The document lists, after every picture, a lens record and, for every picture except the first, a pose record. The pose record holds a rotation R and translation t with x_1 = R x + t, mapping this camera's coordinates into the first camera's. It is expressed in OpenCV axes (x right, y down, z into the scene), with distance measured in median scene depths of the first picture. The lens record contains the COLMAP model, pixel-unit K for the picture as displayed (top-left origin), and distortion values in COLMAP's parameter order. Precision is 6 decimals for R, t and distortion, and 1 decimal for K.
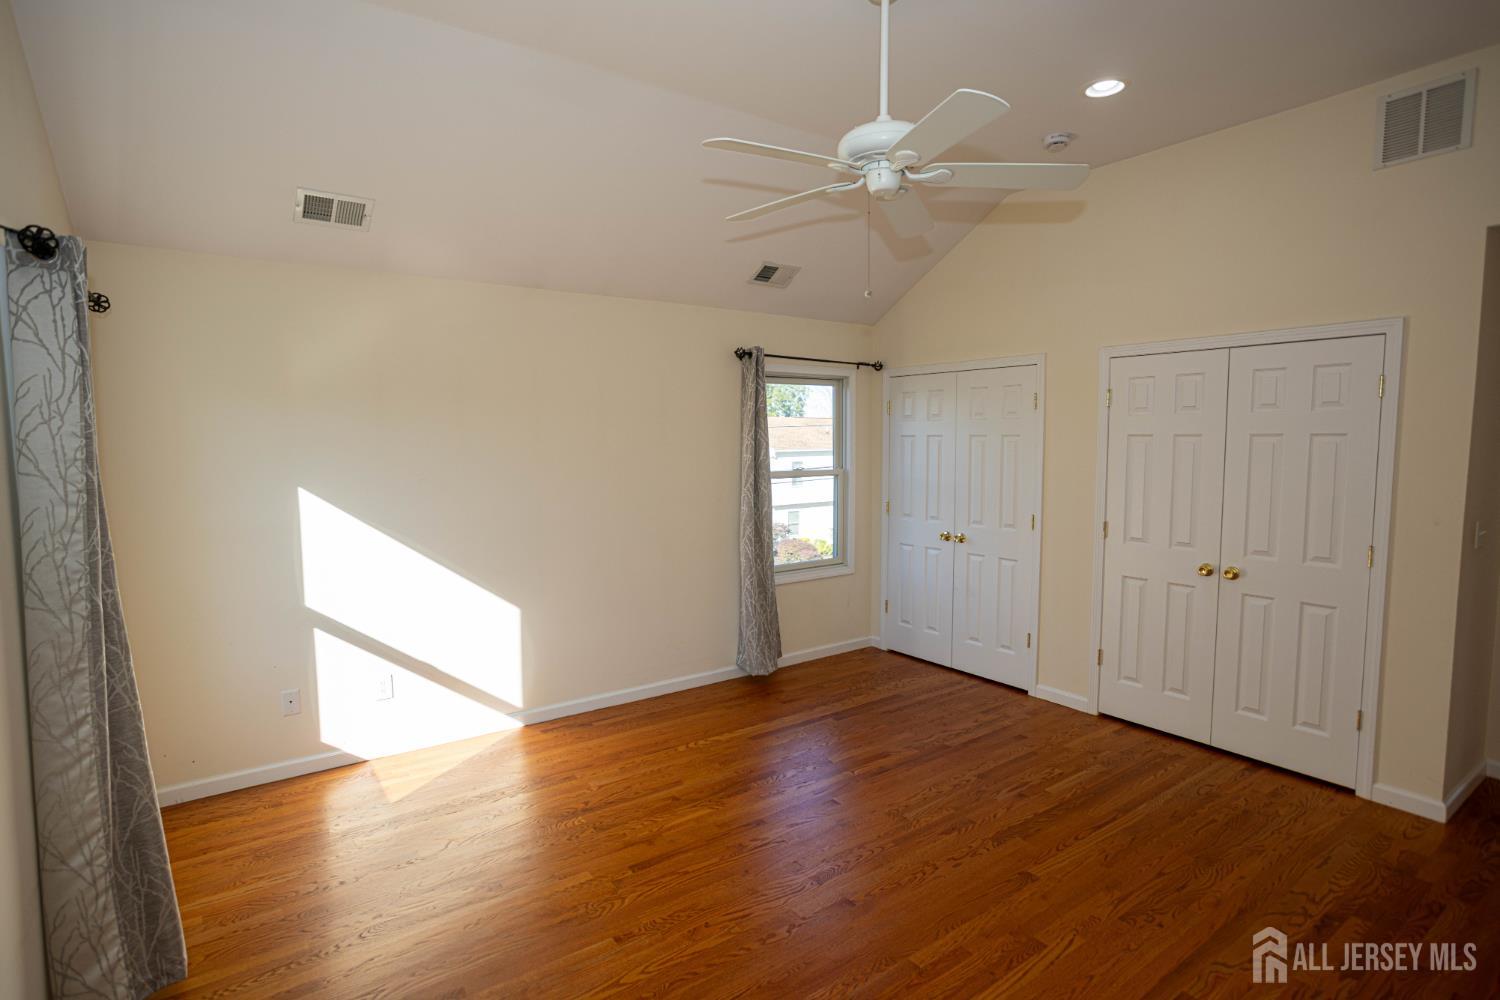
lens RADIAL K [[739.1, 0, 739.7], [0, 739.1, 504.6], [0, 0, 1]] dist [-0.058458, 0.036130]
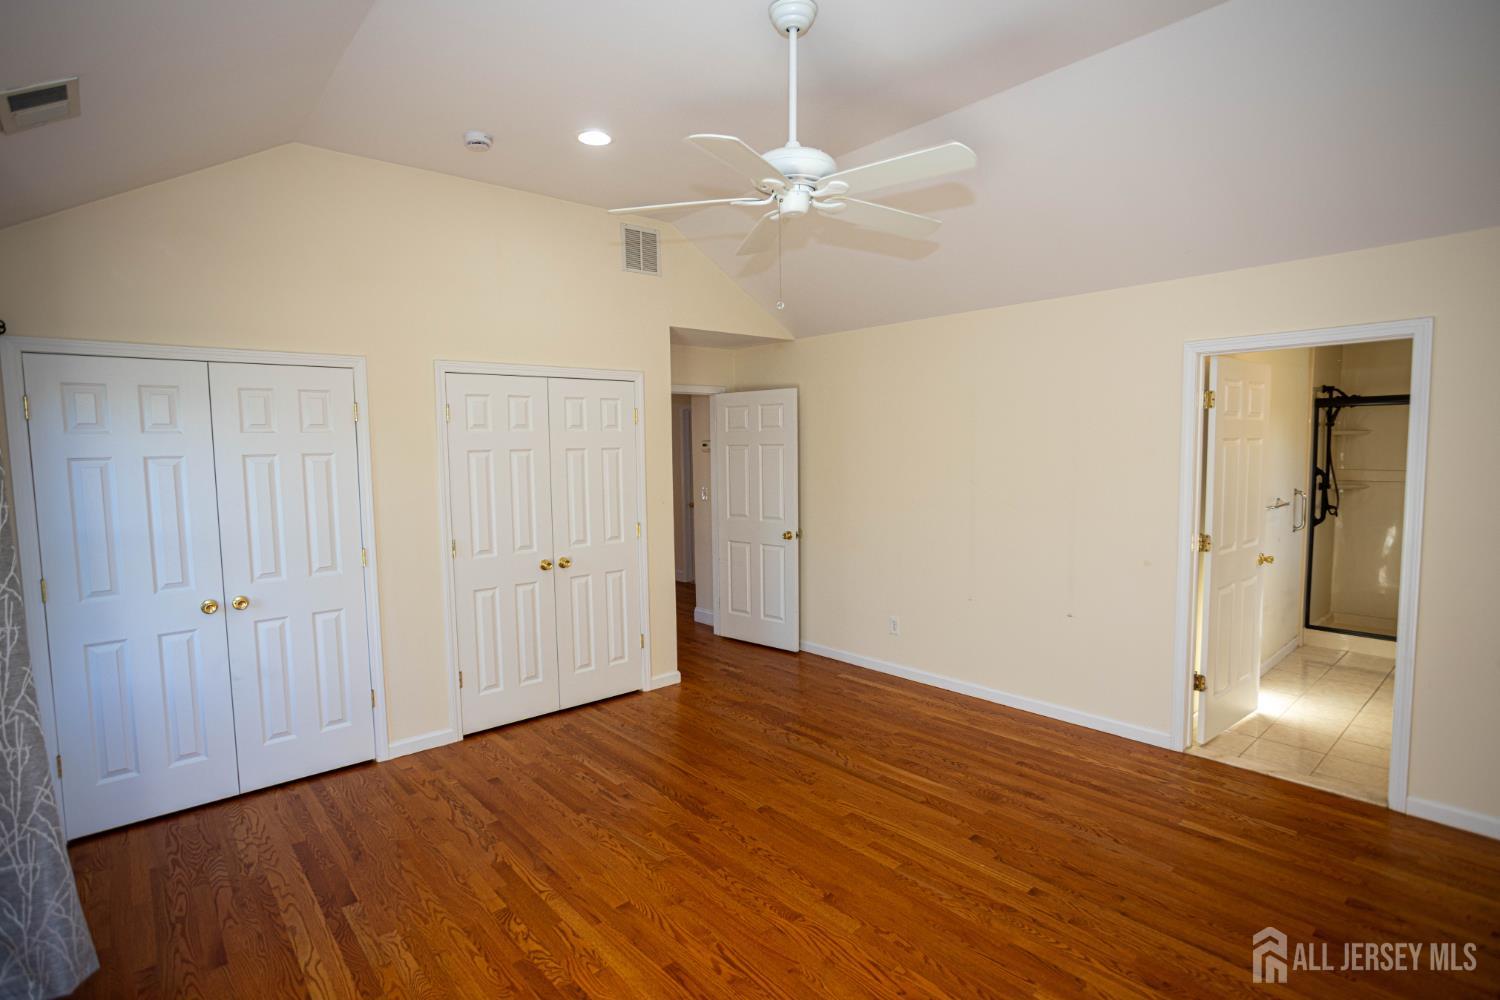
lens RADIAL K [[739.1, 0, 739.7], [0, 739.1, 504.6], [0, 0, 1]] dist [-0.058458, 0.036130]
pose [[-0.088626, -0.070775, 0.993547, -0.555879], [0.108131, 0.990894, 0.080231, -0.068117], [-0.990178, 0.114544, -0.080166, 0.770334]]
